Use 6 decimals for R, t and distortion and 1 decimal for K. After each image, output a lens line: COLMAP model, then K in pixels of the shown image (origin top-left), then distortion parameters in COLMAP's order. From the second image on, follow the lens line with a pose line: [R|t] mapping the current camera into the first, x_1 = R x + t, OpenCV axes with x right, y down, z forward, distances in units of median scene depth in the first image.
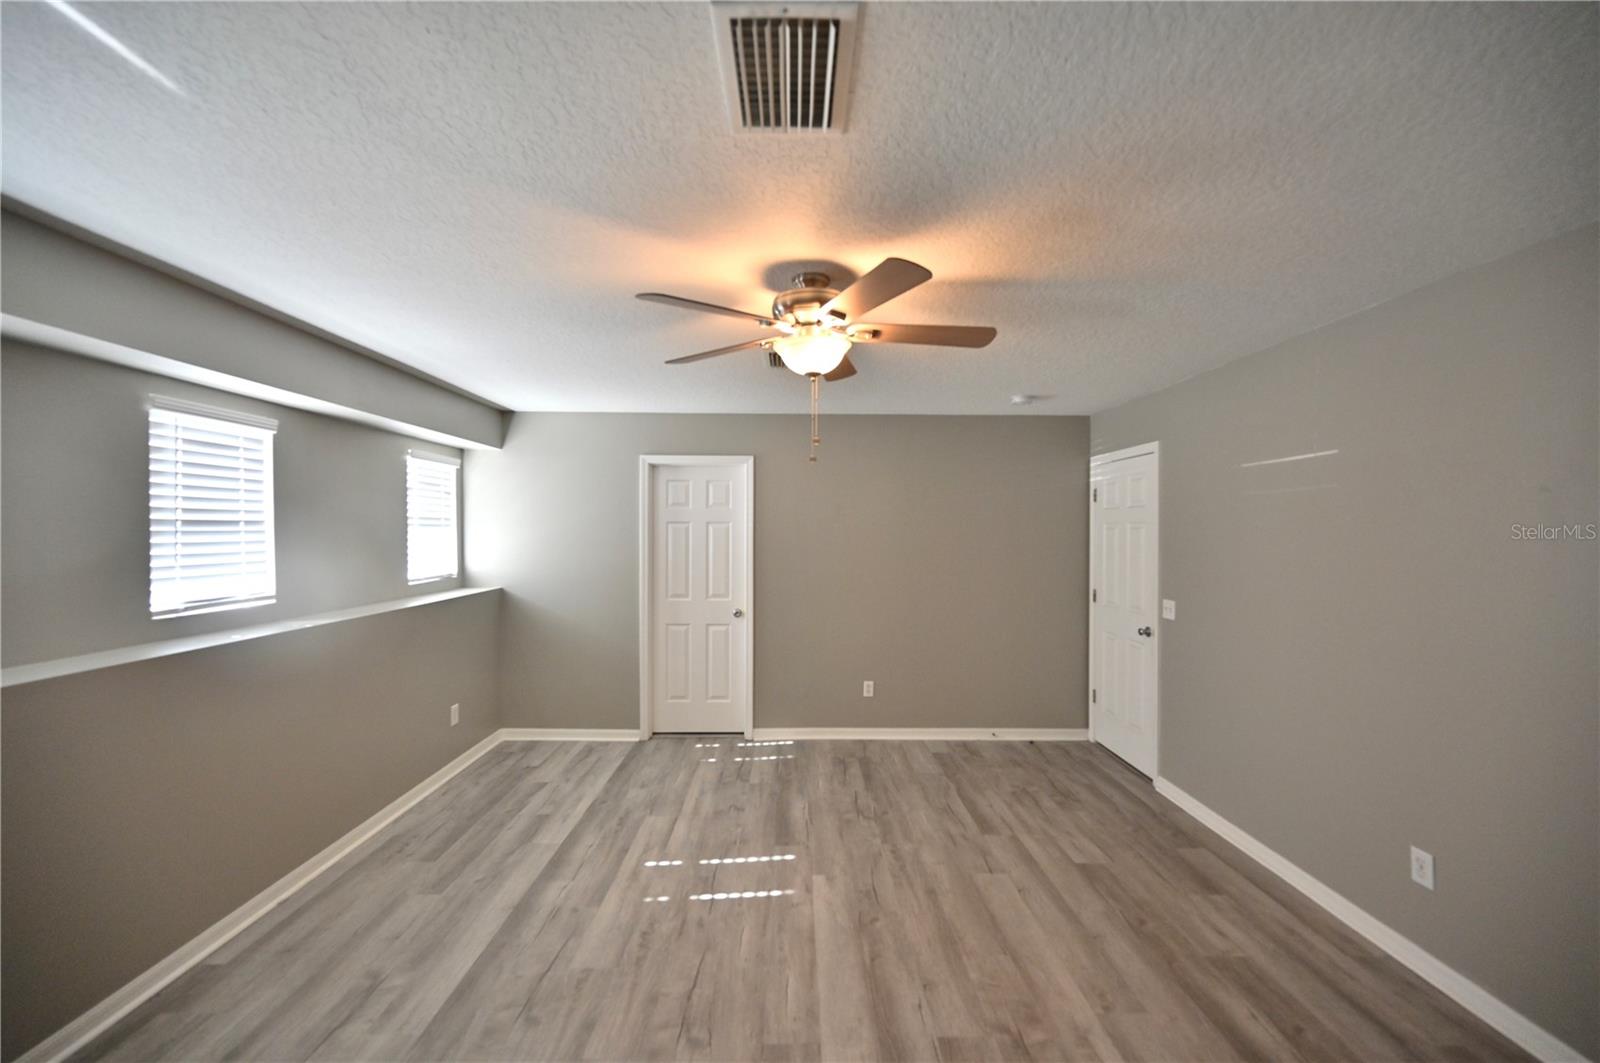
lens RADIAL K [[646.9, 0, 803.5], [0, 646.9, 531.3], [0, 0, 1]] dist [0.001296, 0.000002]
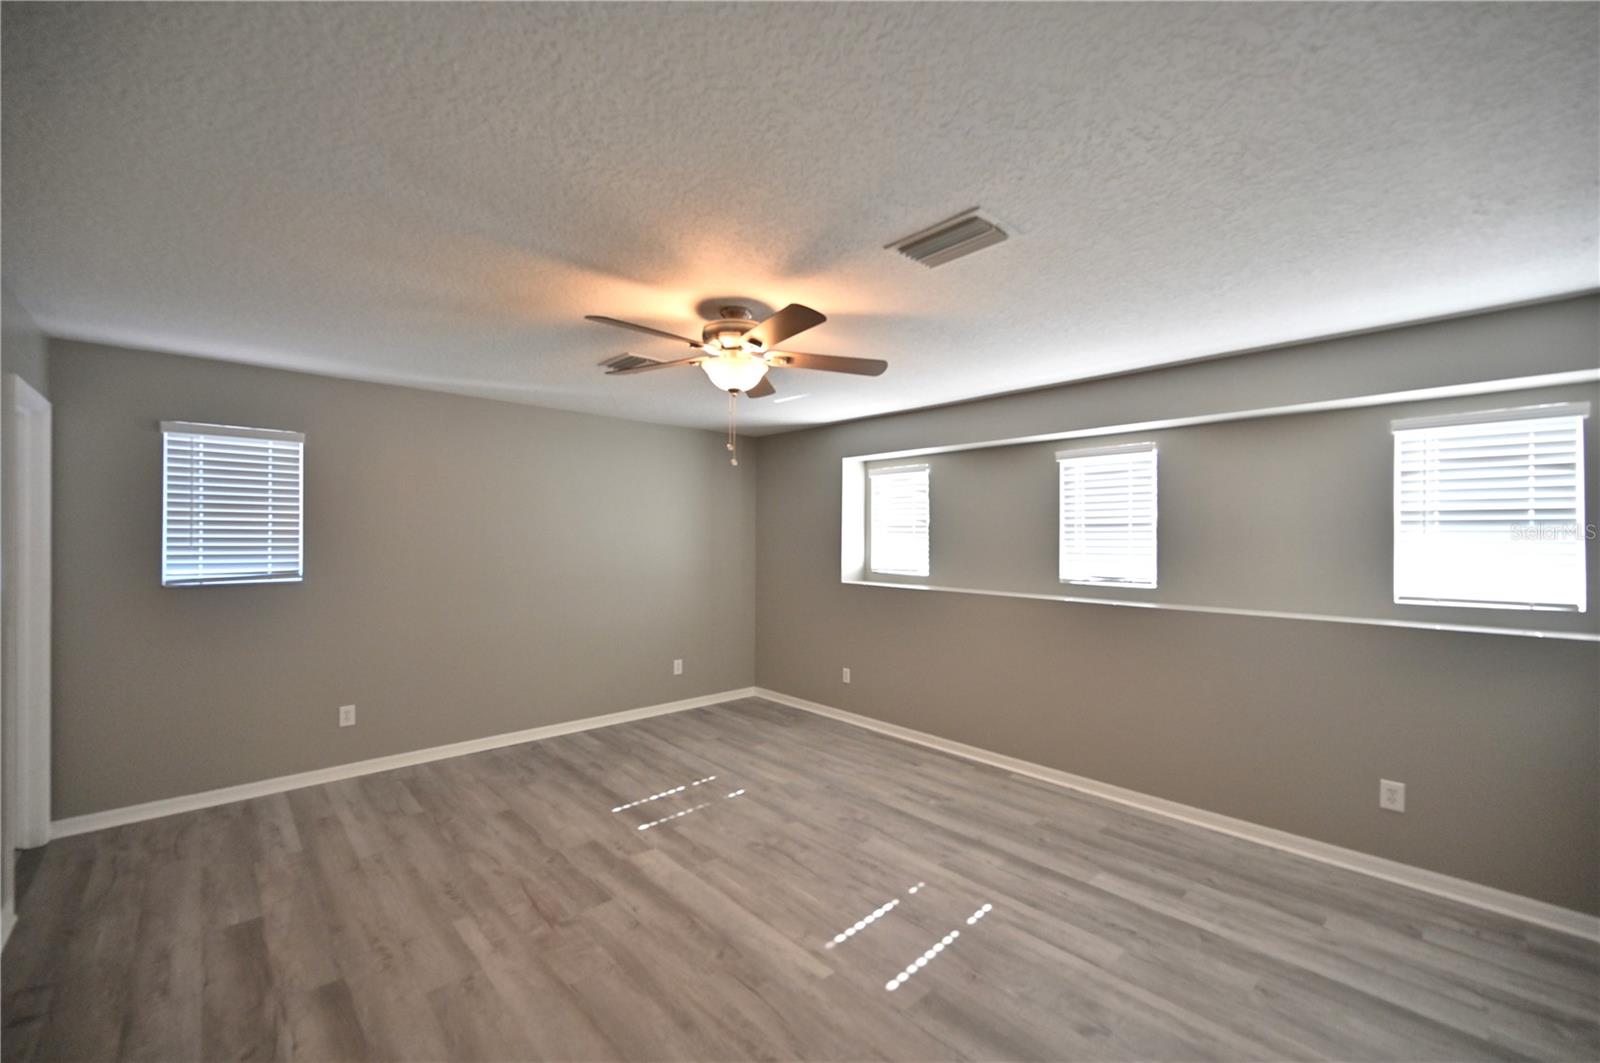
lens RADIAL K [[646.9, 0, 798.7], [0, 646.9, 534.4], [0, 0, 1]] dist [0.001296, 0.000002]
pose [[-0.749793, -0.008491, -0.661618, 0.500220], [-0.008441, 0.999959, -0.003268, 0.015980], [0.661619, 0.003135, -0.749834, 1.389962]]
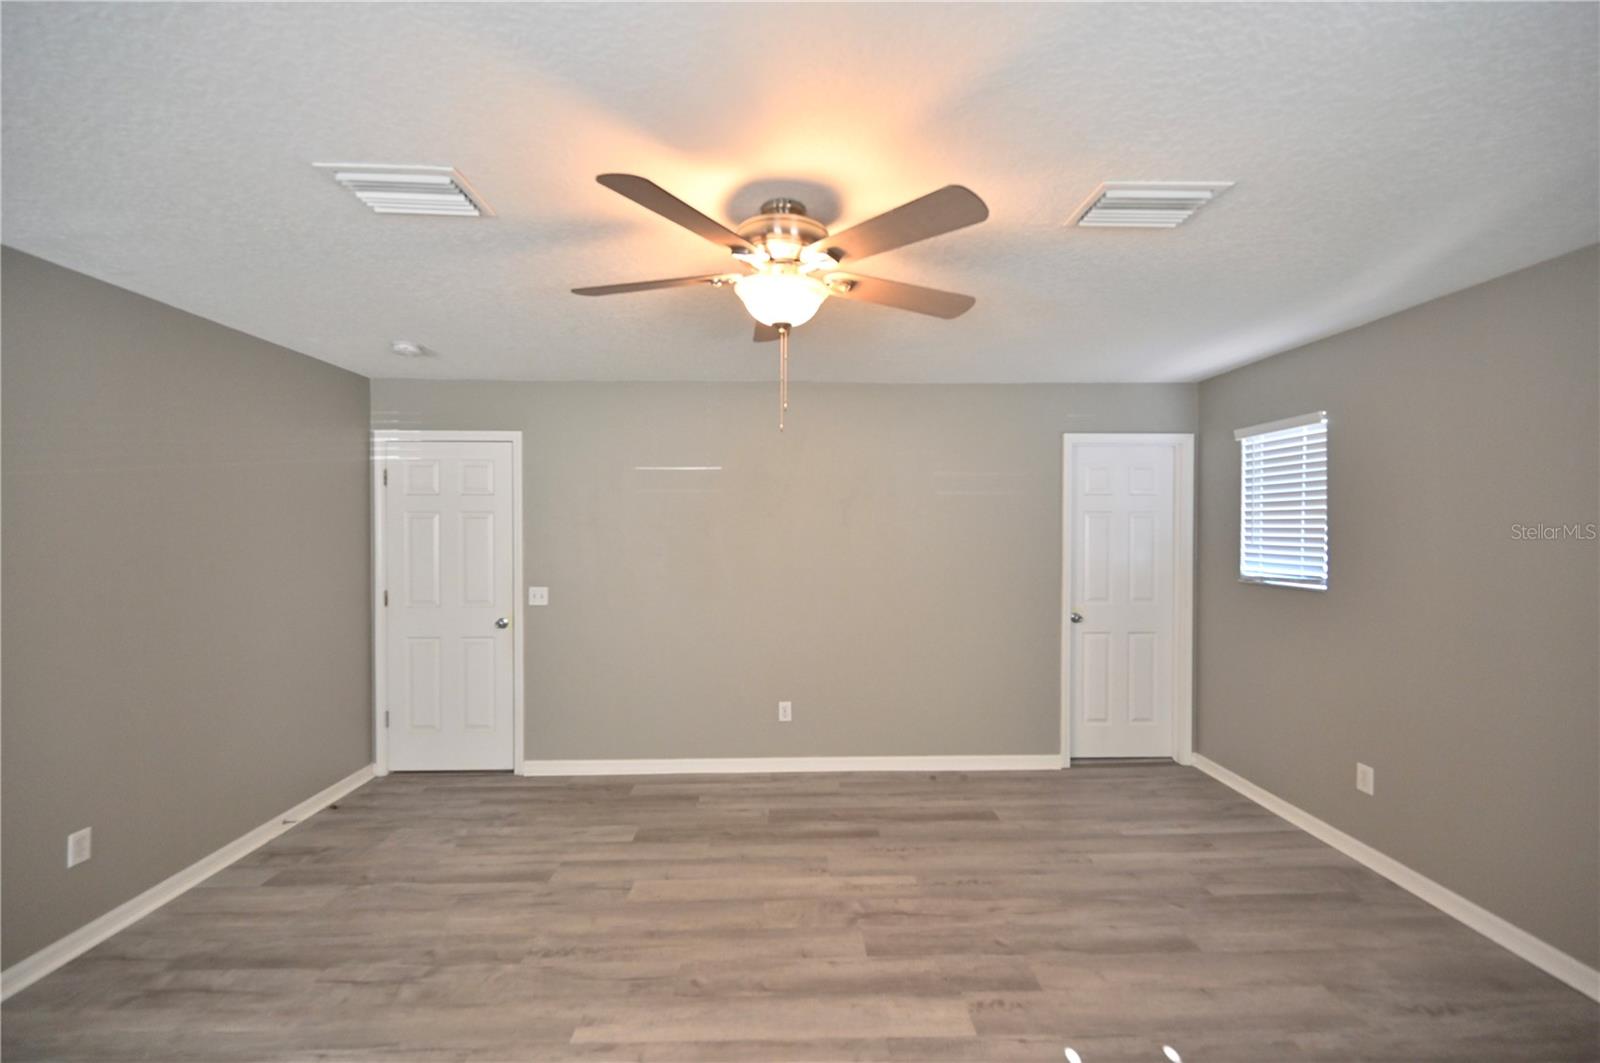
lens RADIAL K [[646.9, 0, 809.1], [0, 646.9, 541.0], [0, 0, 1]] dist [0.001296, 0.000002]
pose [[-0.023305, -0.025444, 0.999405, -0.571104], [-0.000665, 0.999676, 0.025435, 0.006138], [-0.999728, -0.000072, -0.023314, 0.695929]]
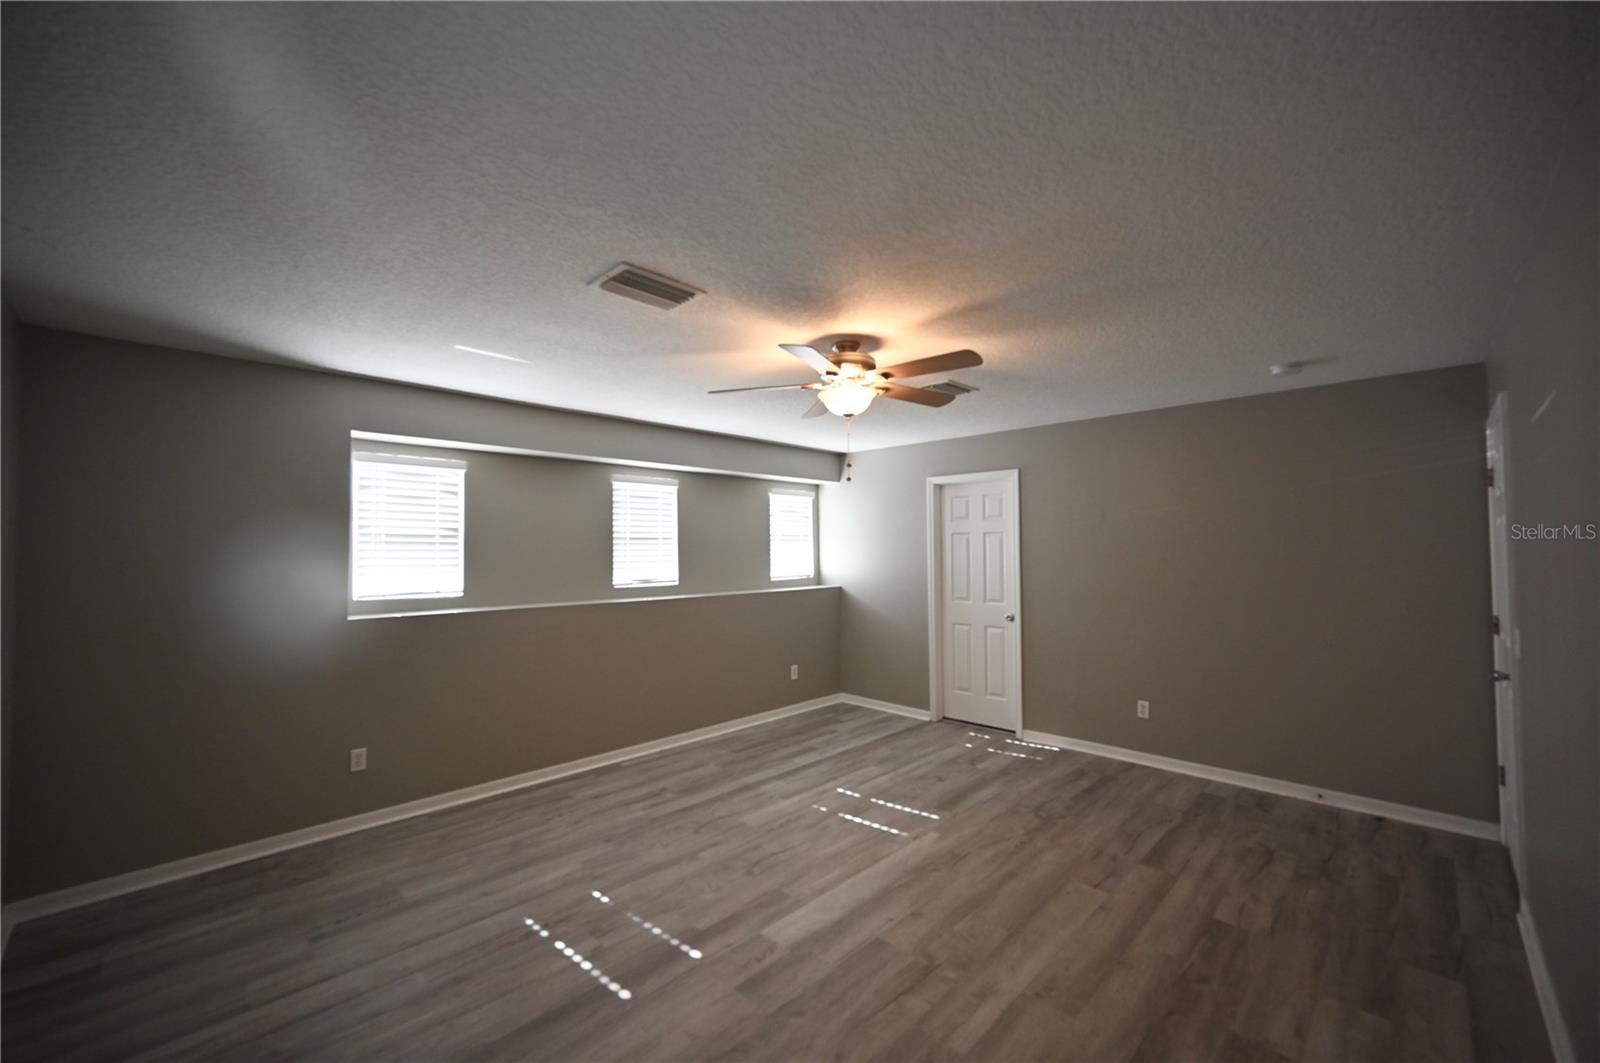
lens RADIAL K [[646.9, 0, 798.2], [0, 646.9, 536.7], [0, 0, 1]] dist [0.001296, 0.000002]
pose [[0.700756, -0.023164, -0.713025, 0.617902], [0.007275, 0.999653, -0.025326, 0.026632], [0.713364, 0.012560, 0.700681, 0.006526]]
